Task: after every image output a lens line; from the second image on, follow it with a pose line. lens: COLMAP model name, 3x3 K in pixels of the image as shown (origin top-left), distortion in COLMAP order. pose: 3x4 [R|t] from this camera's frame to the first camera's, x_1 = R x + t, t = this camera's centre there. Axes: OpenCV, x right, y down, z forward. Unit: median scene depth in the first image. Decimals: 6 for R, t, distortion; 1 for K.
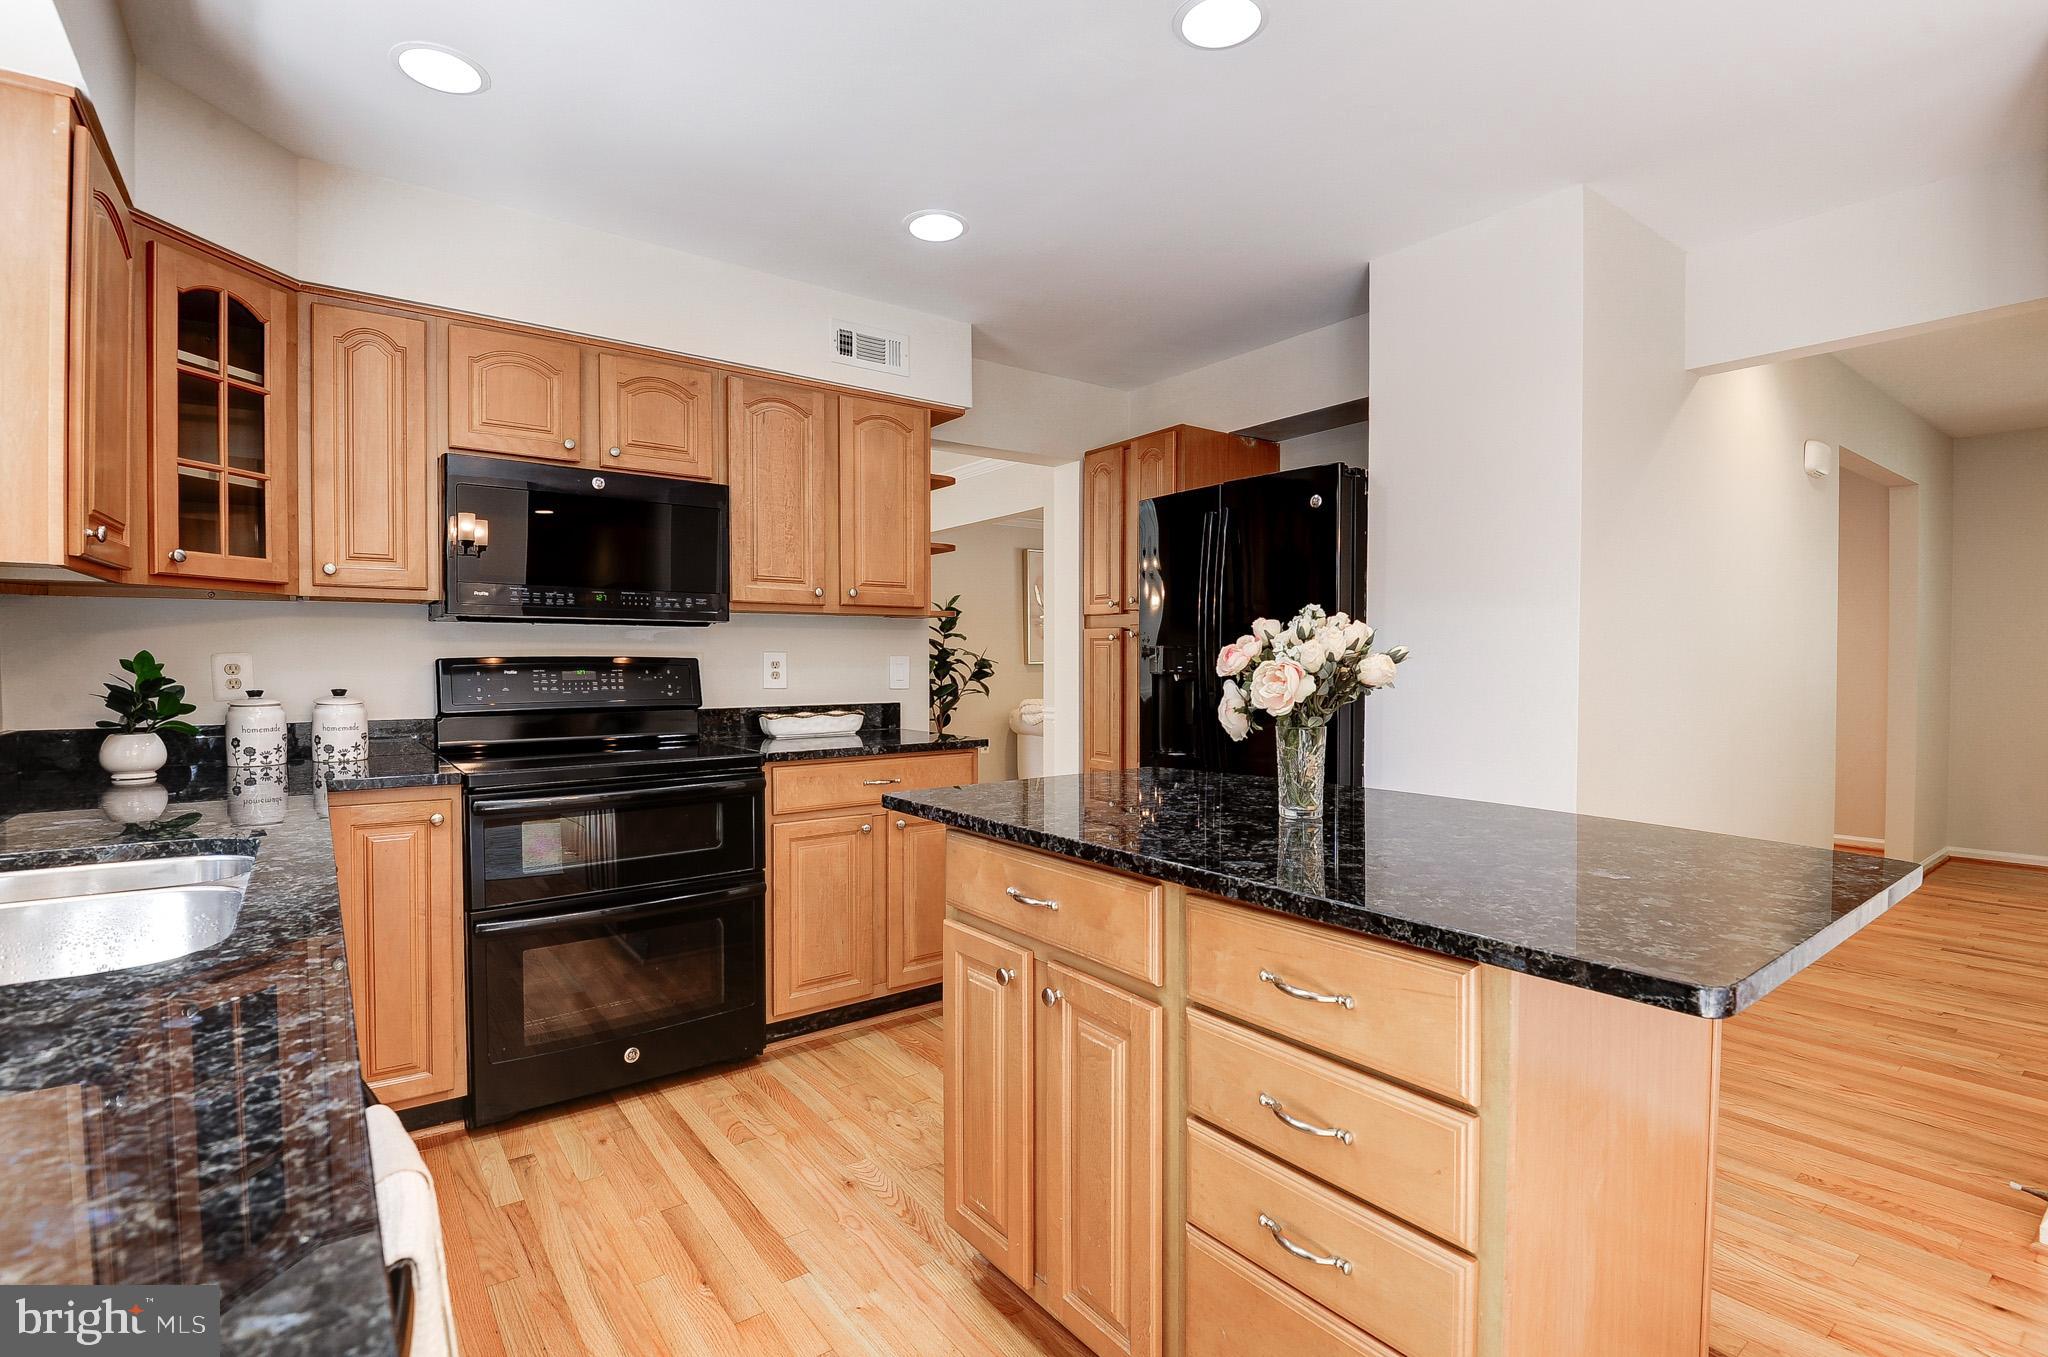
lens RADIAL K [[949.2, 0, 1024.0], [0, 949.2, 678.5], [0, 0, 1]] dist [-0.000092, -0.019287]
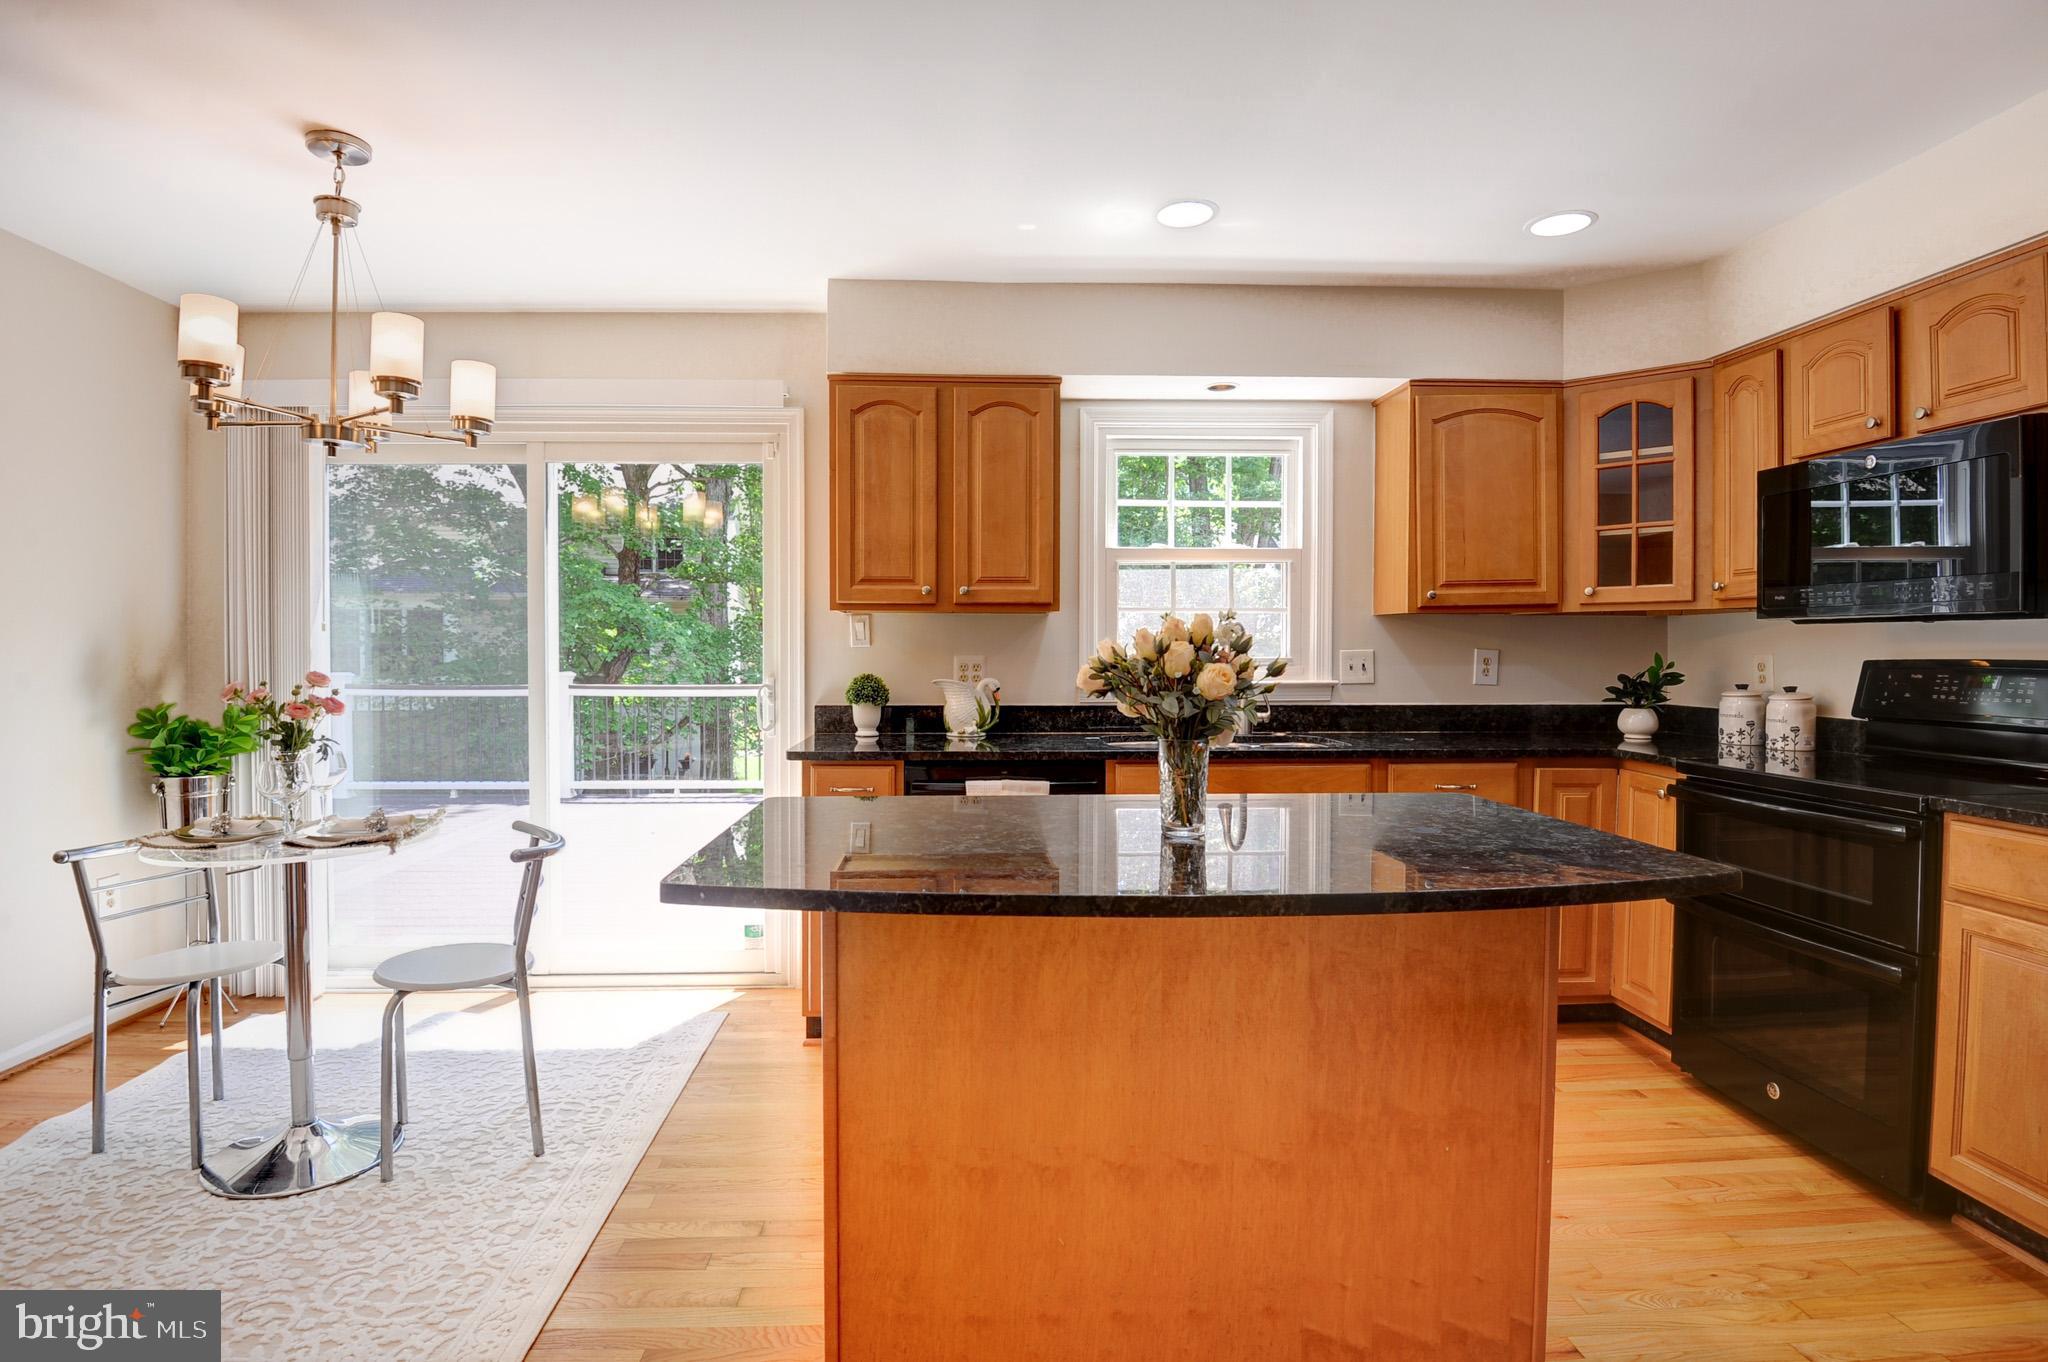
lens RADIAL K [[1010.5, 0, 995.1], [0, 1010.5, 675.3], [0, 0, 1]] dist [-0.003652, -0.025530]
pose [[-0.579291, 0.025062, -0.814735, 0.835058], [-0.010773, 0.999205, 0.038396, -0.038959], [0.815049, 0.031020, -0.578560, 0.960983]]
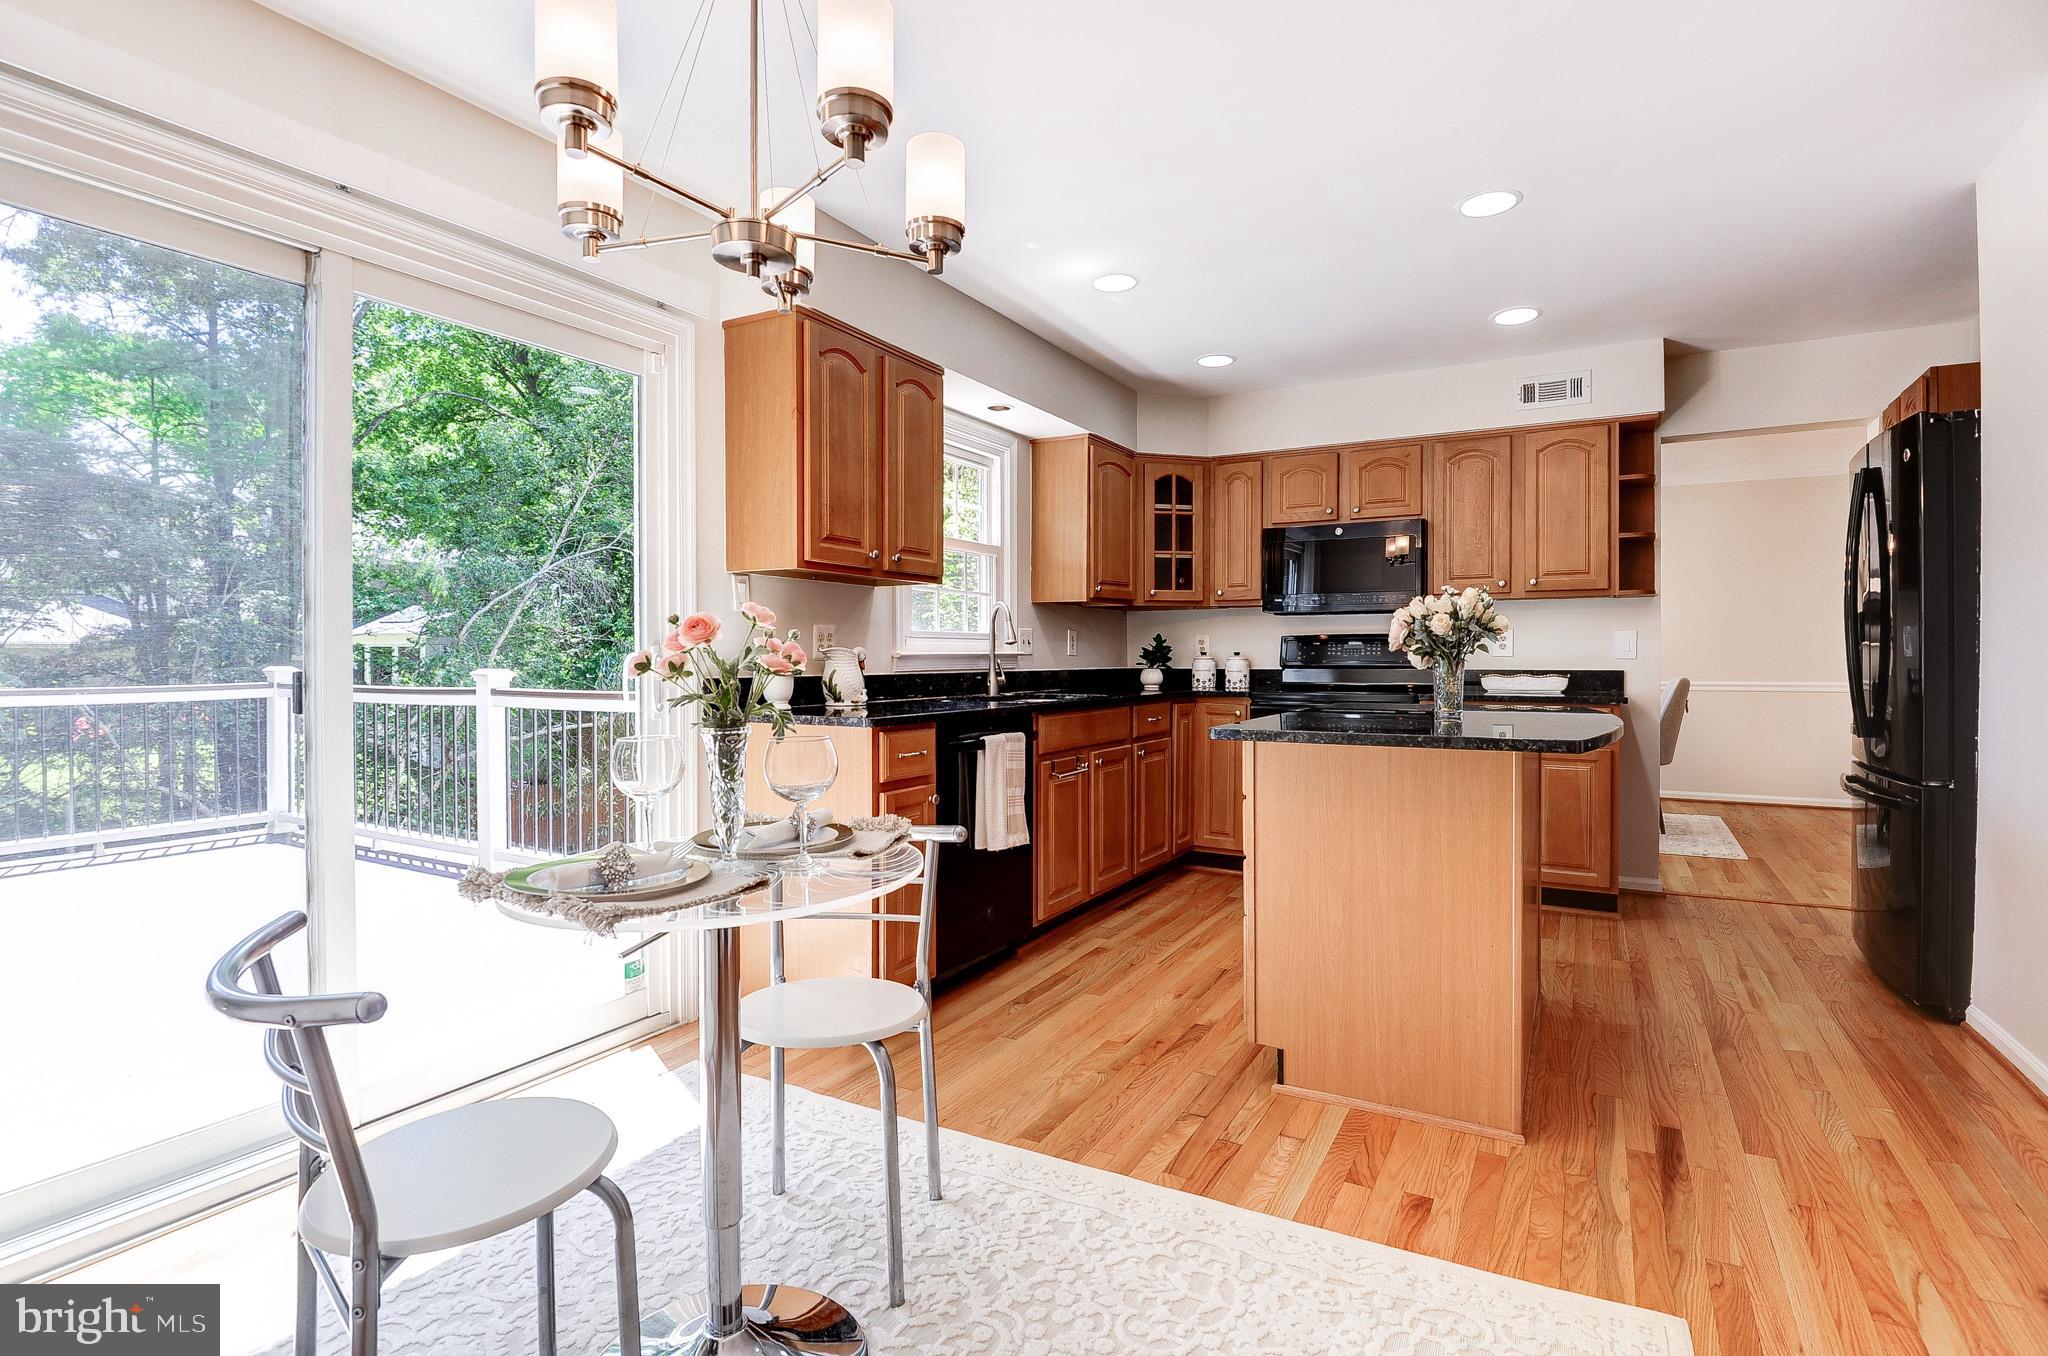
lens RADIAL K [[983.7, 0, 1024.0], [0, 983.7, 678.0], [0, 0, 1]] dist [0.000984, -0.019836]
pose [[0.388396, 0.022899, -0.921208, 1.059506], [-0.015906, 0.999709, 0.018144, 0.037266], [0.921355, 0.007606, 0.388647, -0.227884]]
